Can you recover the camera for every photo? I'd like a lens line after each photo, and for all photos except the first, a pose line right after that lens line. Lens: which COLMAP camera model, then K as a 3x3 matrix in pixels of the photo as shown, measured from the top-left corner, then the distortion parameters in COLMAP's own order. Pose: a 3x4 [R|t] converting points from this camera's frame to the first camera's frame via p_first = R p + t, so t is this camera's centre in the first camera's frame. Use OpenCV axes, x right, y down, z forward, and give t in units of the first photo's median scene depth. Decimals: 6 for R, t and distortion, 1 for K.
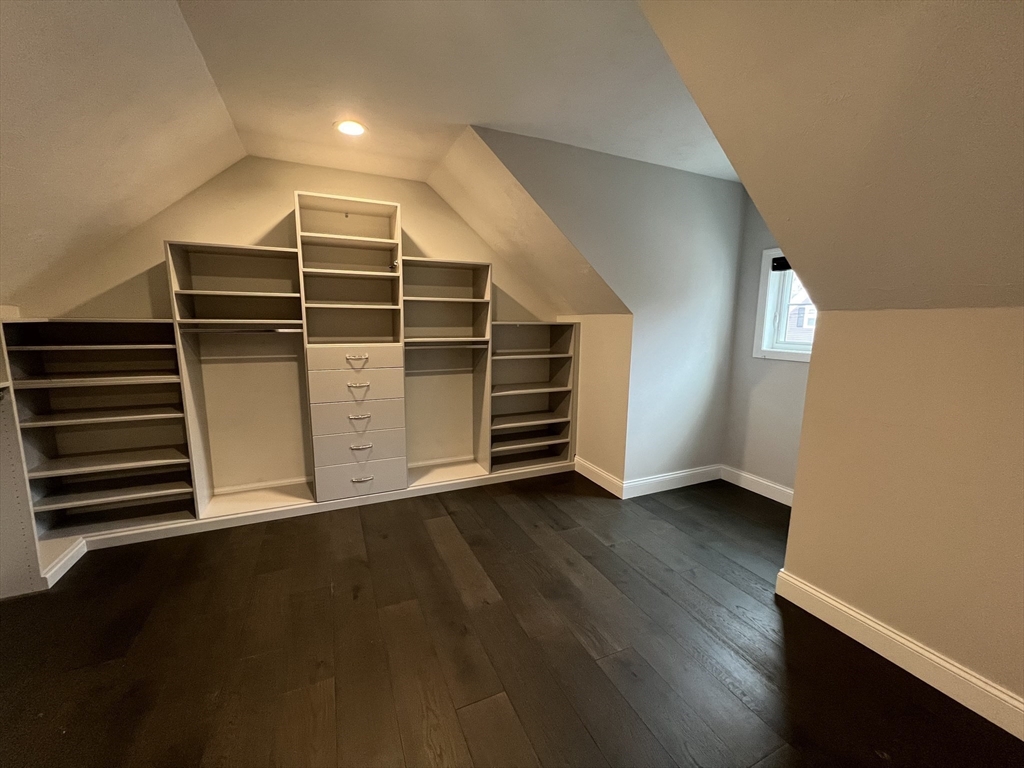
lens RADIAL K [[408.9, 0, 514.0], [0, 408.9, 384.4], [0, 0, 1]] dist [-0.000781, -0.000170]
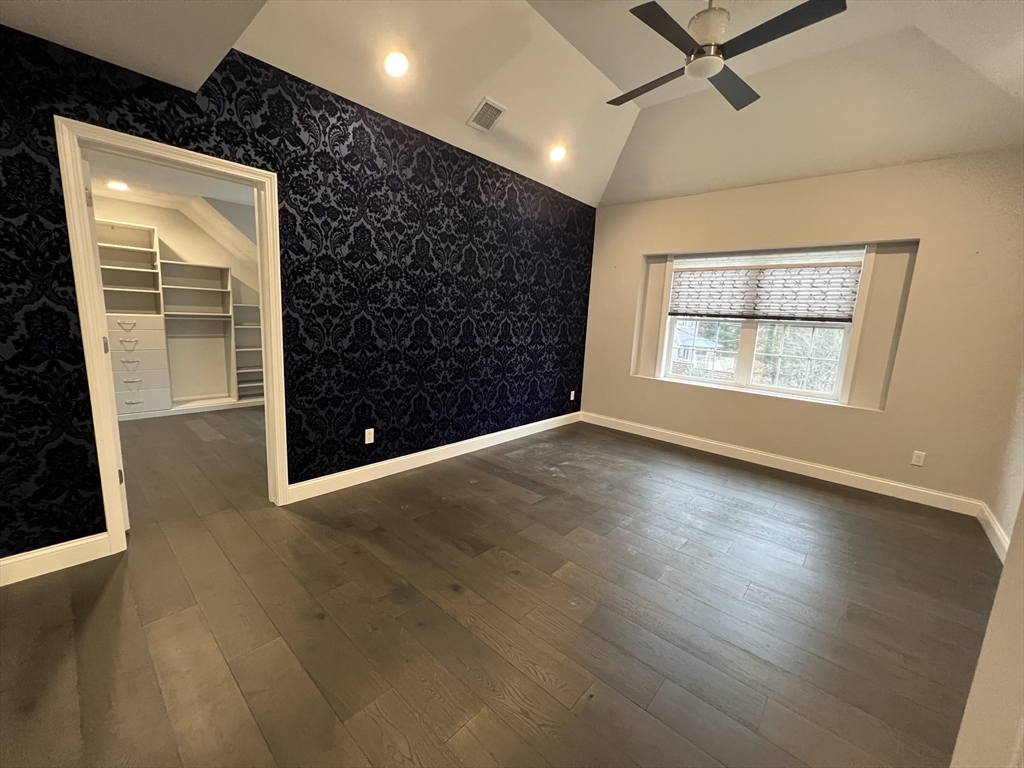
lens RADIAL K [[408.9, 0, 507.0], [0, 408.9, 383.7], [0, 0, 1]] dist [-0.000781, -0.000170]
pose [[0.917536, -0.029107, 0.396586, 0.312343], [0.018239, 0.999348, 0.031149, 0.140041], [-0.397234, -0.021347, 0.917469, -0.981258]]
